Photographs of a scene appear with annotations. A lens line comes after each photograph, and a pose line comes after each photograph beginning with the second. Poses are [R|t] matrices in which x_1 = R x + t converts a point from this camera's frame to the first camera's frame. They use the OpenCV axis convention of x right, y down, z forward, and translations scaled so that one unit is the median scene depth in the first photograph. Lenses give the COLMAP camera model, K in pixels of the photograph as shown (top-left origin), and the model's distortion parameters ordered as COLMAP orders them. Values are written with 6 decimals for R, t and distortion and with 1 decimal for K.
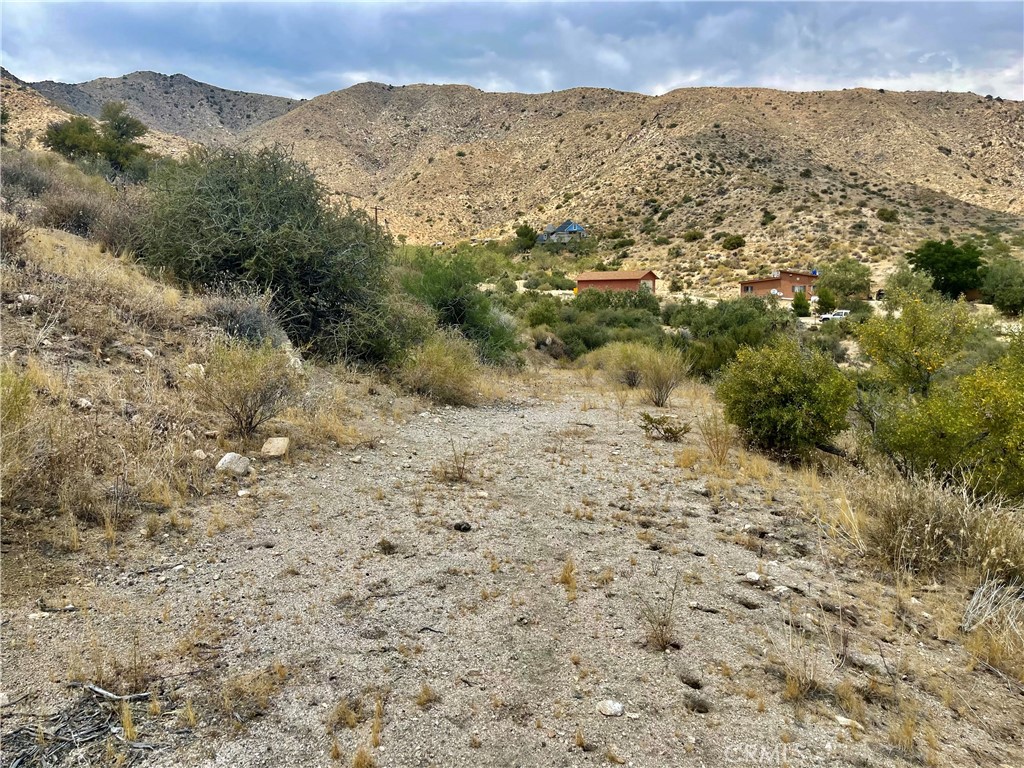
lens RADIAL K [[761.0, 0, 512.7], [0, 761.0, 381.8], [0, 0, 1]] dist [0.040332, -0.072855]
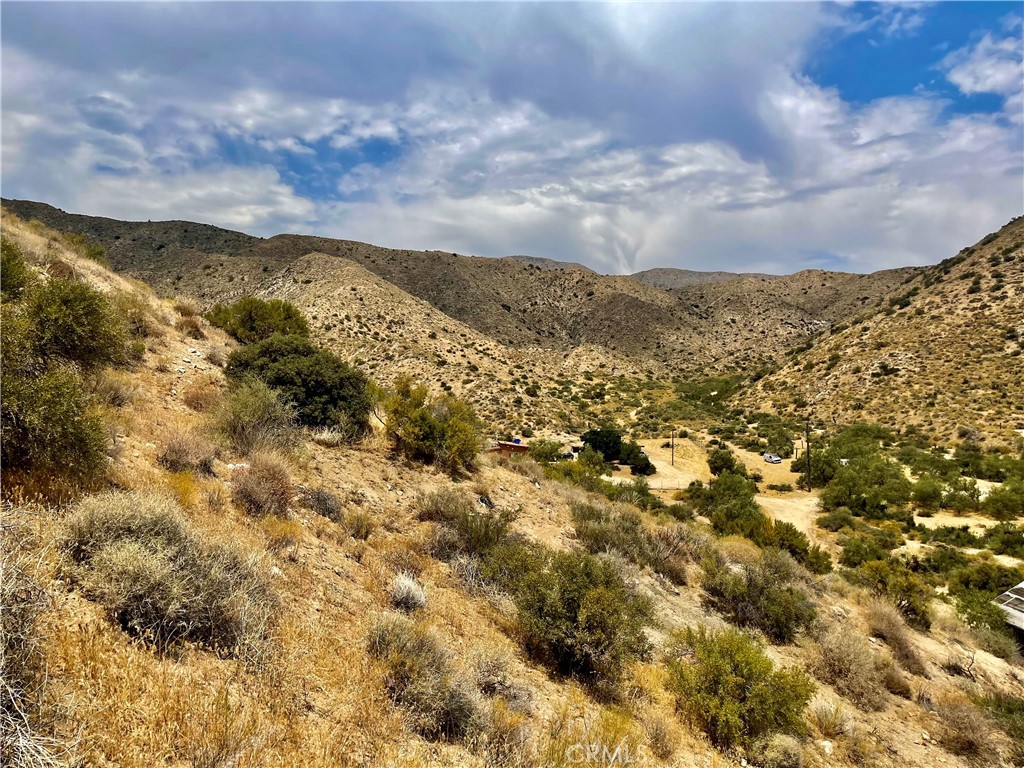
lens RADIAL K [[761.0, 0, 510.5], [0, 761.0, 390.3], [0, 0, 1]] dist [0.040332, -0.072855]
pose [[0.859316, -0.003332, 0.511434, -0.136411], [0.076703, 0.989509, -0.122430, -0.021695], [-0.505660, 0.144435, 0.850557, -0.101876]]
